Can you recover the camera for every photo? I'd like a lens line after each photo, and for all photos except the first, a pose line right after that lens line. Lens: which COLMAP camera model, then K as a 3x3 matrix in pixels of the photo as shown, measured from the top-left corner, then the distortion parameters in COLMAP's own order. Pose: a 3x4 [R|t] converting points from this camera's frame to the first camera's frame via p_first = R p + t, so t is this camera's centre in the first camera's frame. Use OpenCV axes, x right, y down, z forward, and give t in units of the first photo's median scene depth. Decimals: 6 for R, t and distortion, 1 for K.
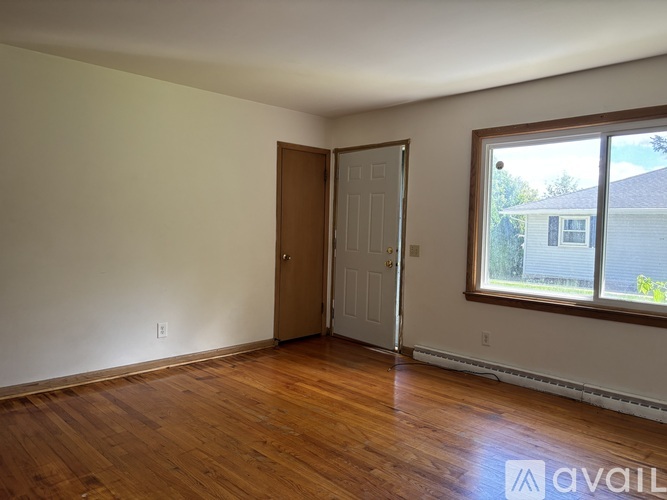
lens RADIAL K [[503.4, 0, 331.7], [0, 503.4, 248.0], [0, 0, 1]] dist [0.065391, -0.006257]
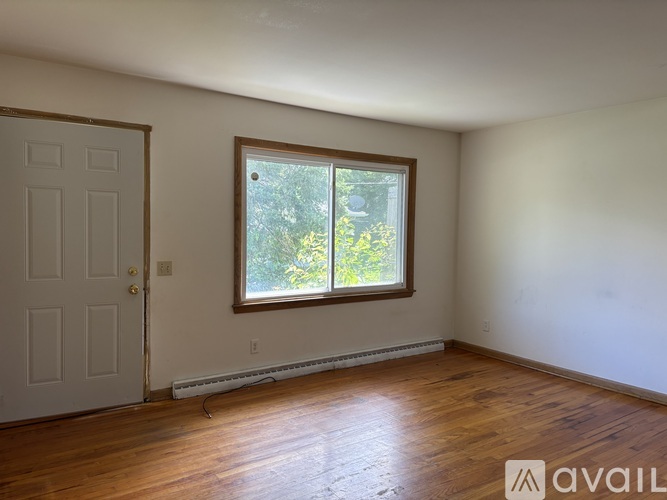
lens RADIAL K [[503.4, 0, 333.4], [0, 503.4, 249.9], [0, 0, 1]] dist [0.065391, -0.006257]
pose [[0.183919, -0.068913, 0.980523, -0.647995], [0.035210, 0.997361, 0.063492, -0.073311], [-0.982311, 0.022847, 0.185860, 0.656156]]
